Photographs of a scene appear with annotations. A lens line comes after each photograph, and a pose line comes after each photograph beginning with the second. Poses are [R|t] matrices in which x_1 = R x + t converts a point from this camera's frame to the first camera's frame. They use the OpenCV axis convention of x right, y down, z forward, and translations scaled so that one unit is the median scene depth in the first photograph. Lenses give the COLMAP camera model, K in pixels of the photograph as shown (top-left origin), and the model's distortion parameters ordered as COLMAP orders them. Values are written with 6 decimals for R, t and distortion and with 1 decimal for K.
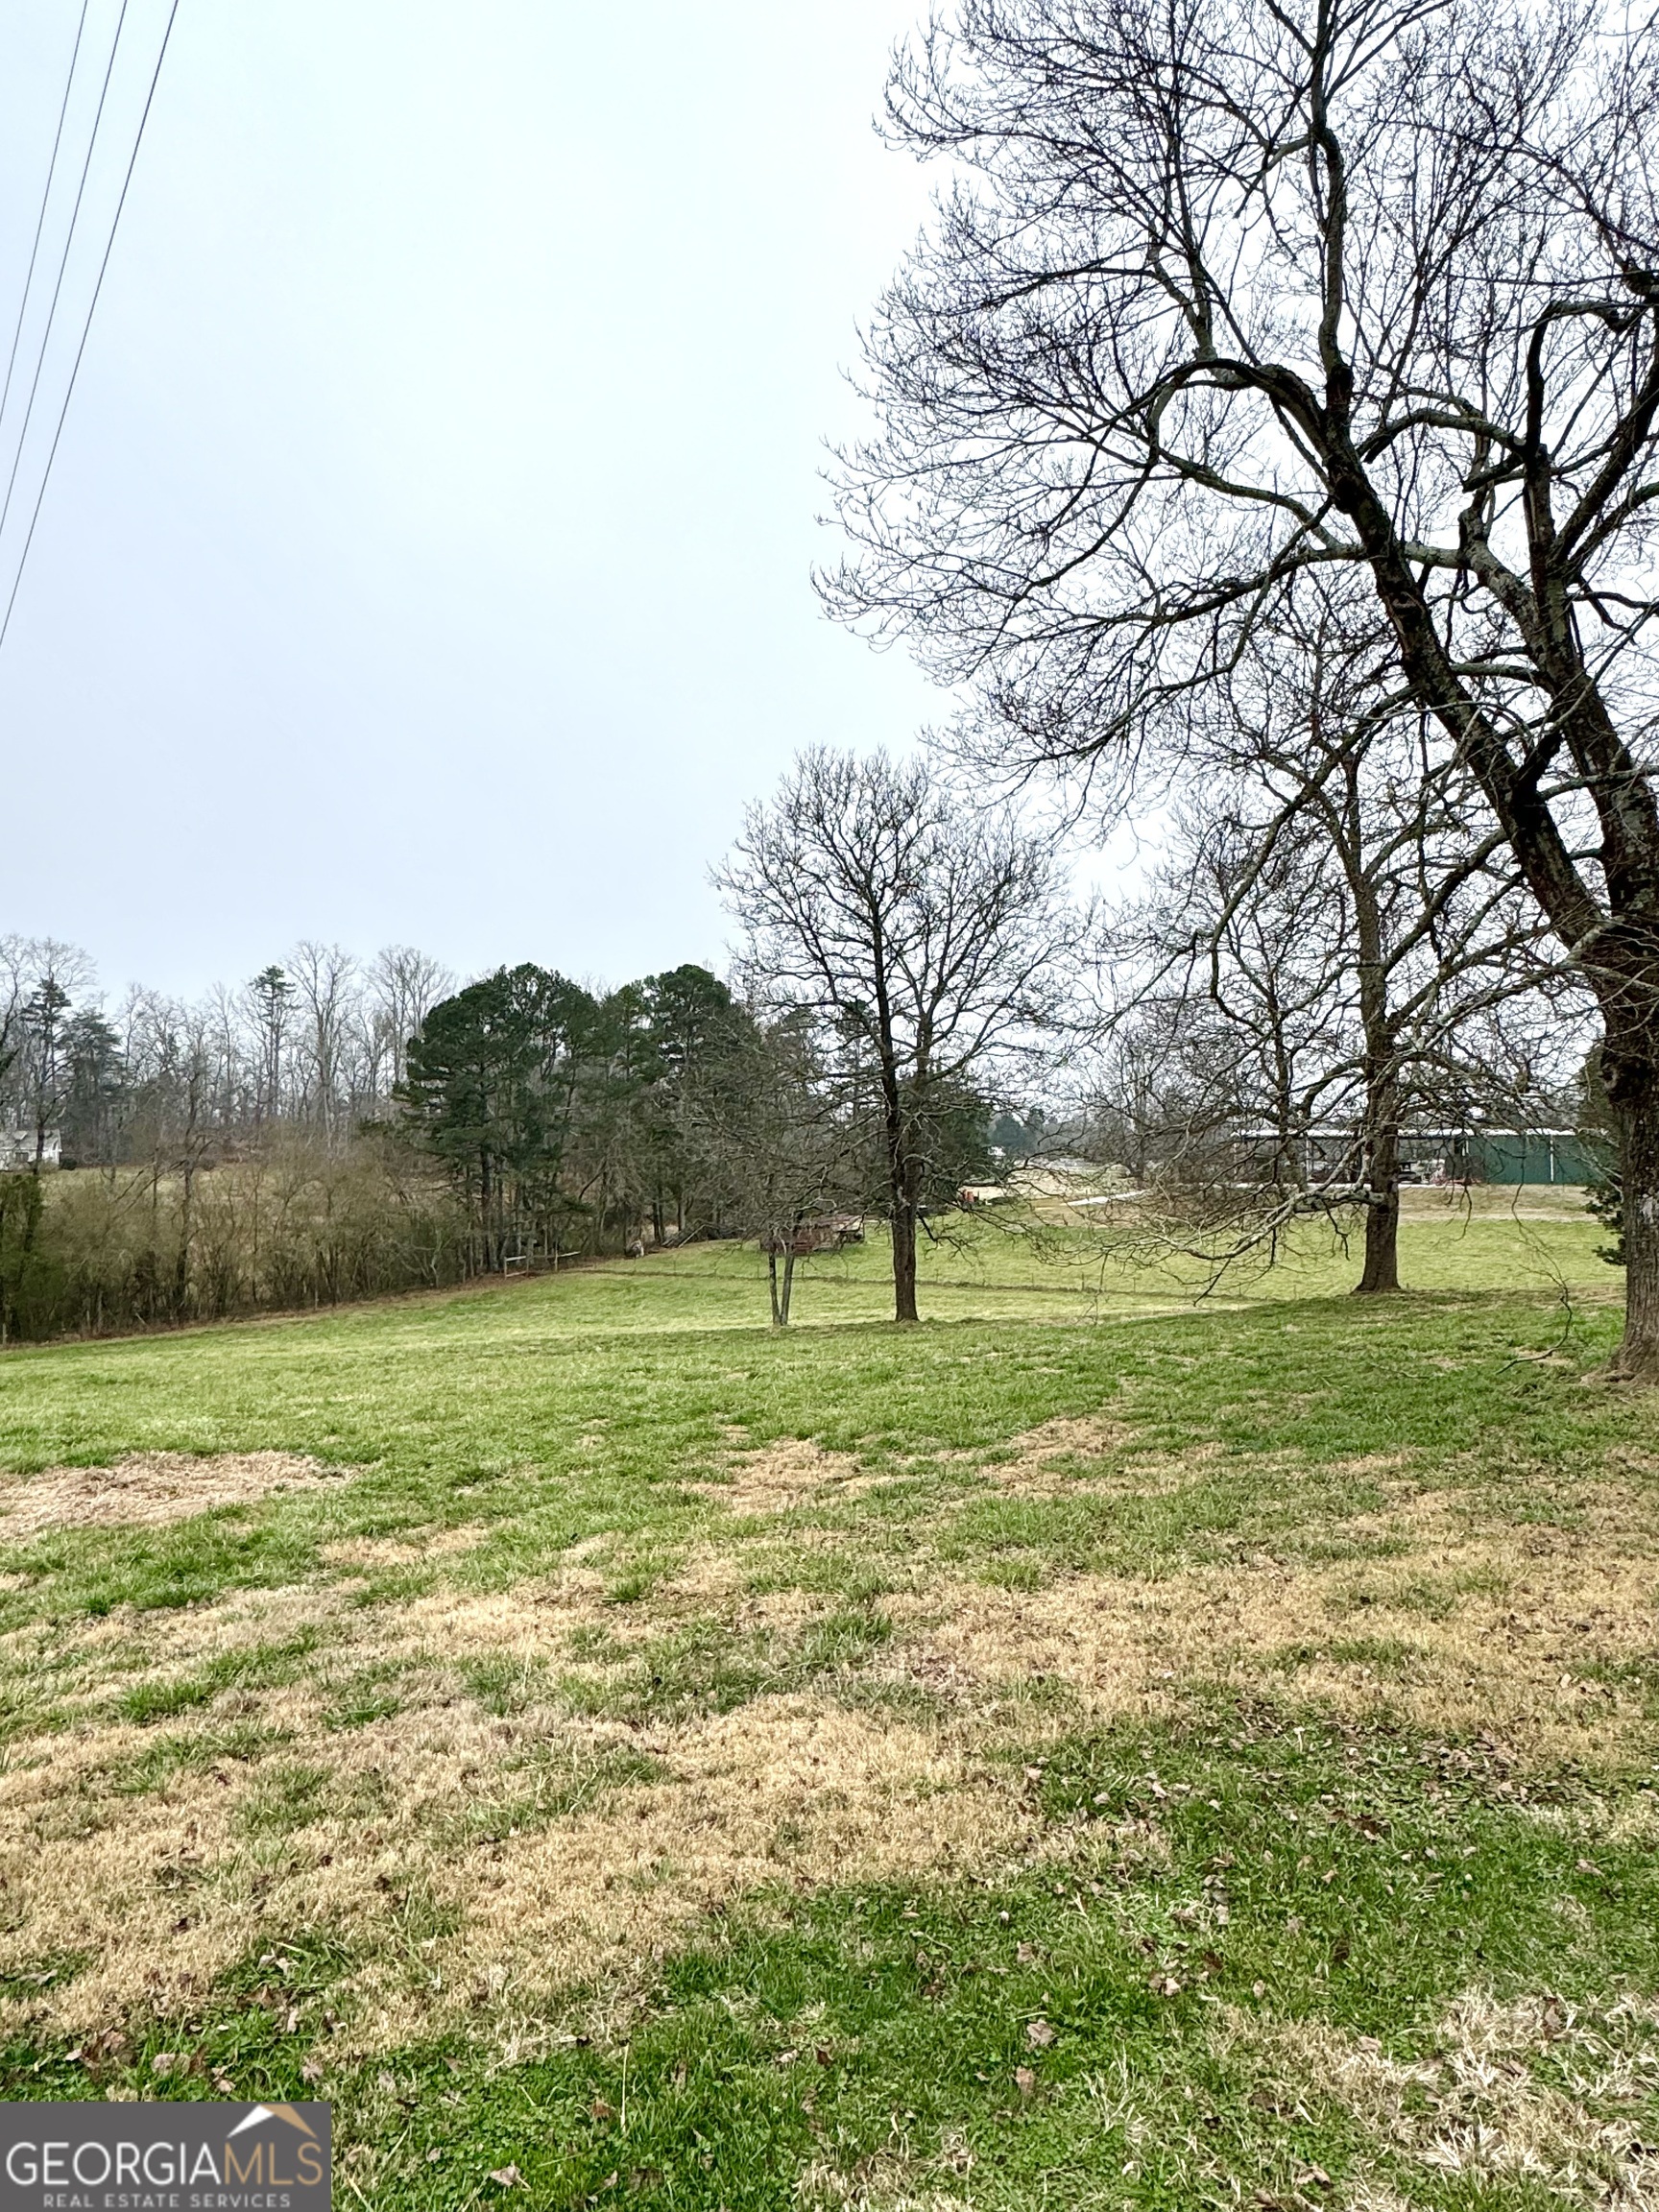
lens RADIAL K [[1399.8, 0, 826.7], [0, 1399.8, 1104.8], [0, 0, 1]] dist [0.006765, -0.000233]
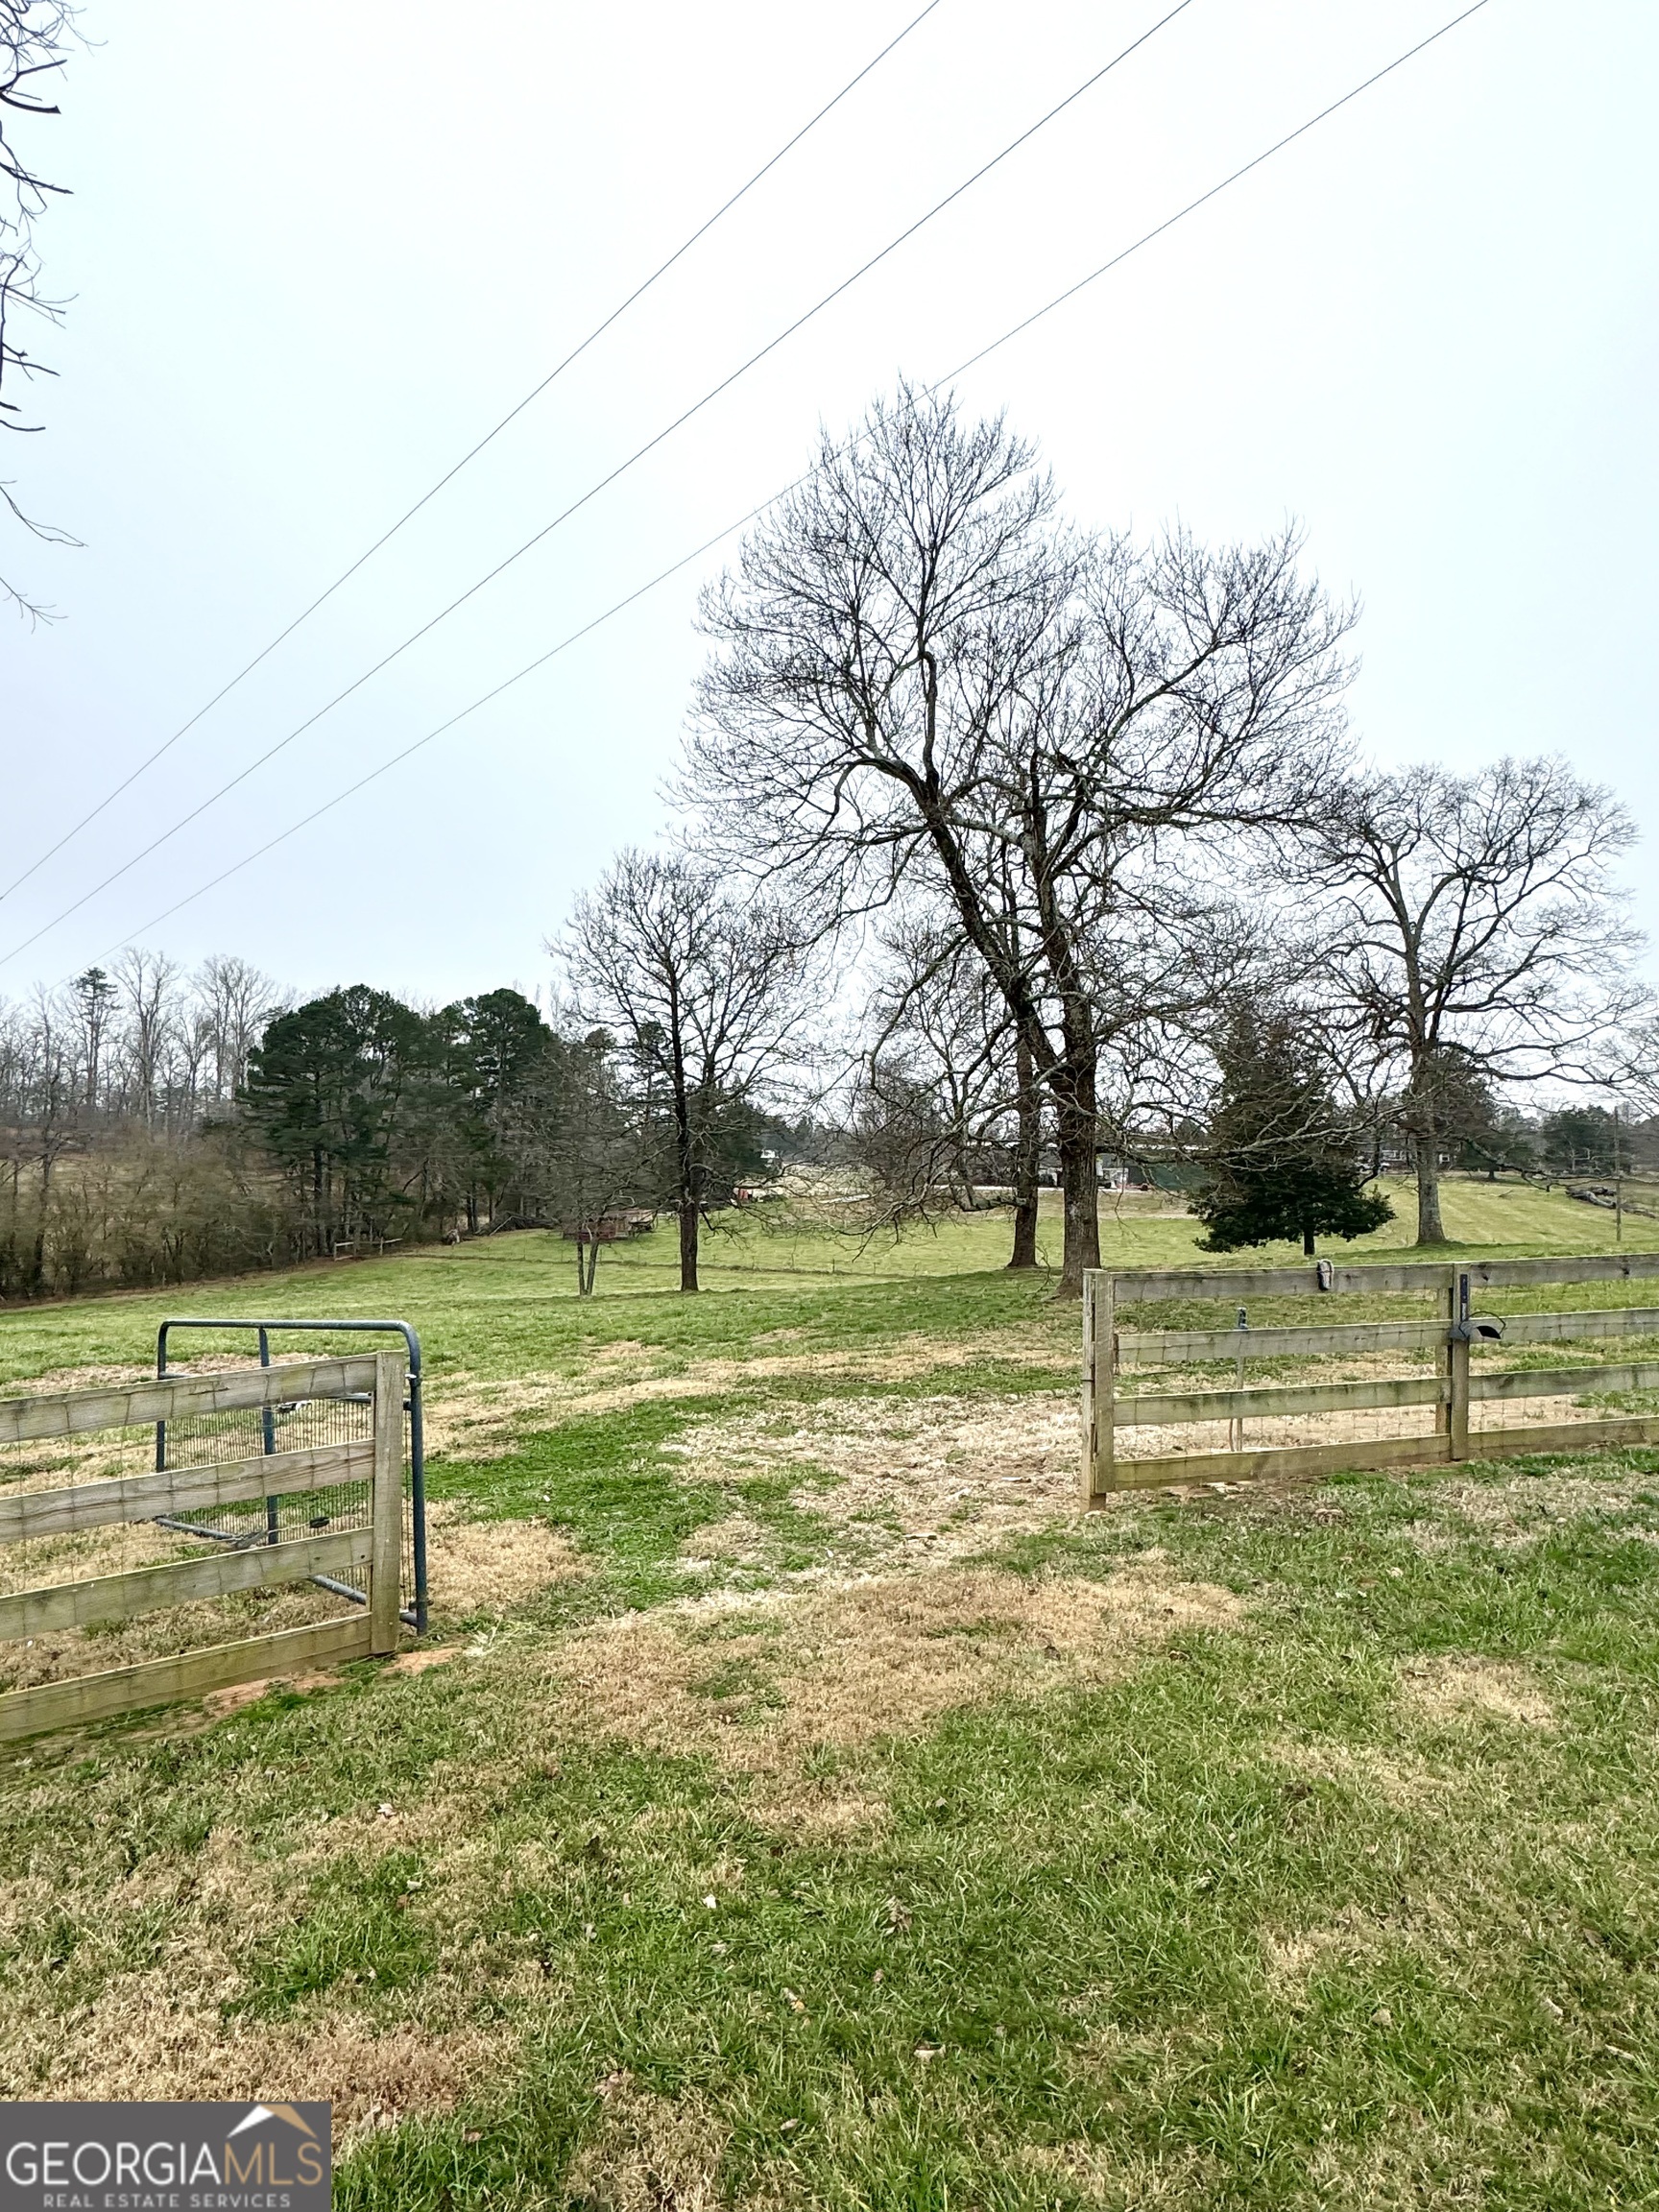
lens RADIAL K [[1287.5, 0, 828.6], [0, 1287.5, 1102.1], [0, 0, 1]] dist [0.002546, 0.001155]
pose [[0.986416, 0.024503, 0.162430, -0.008757], [-0.023727, 0.999696, -0.006716, -0.010331], [-0.162545, 0.002770, 0.986697, -0.126001]]
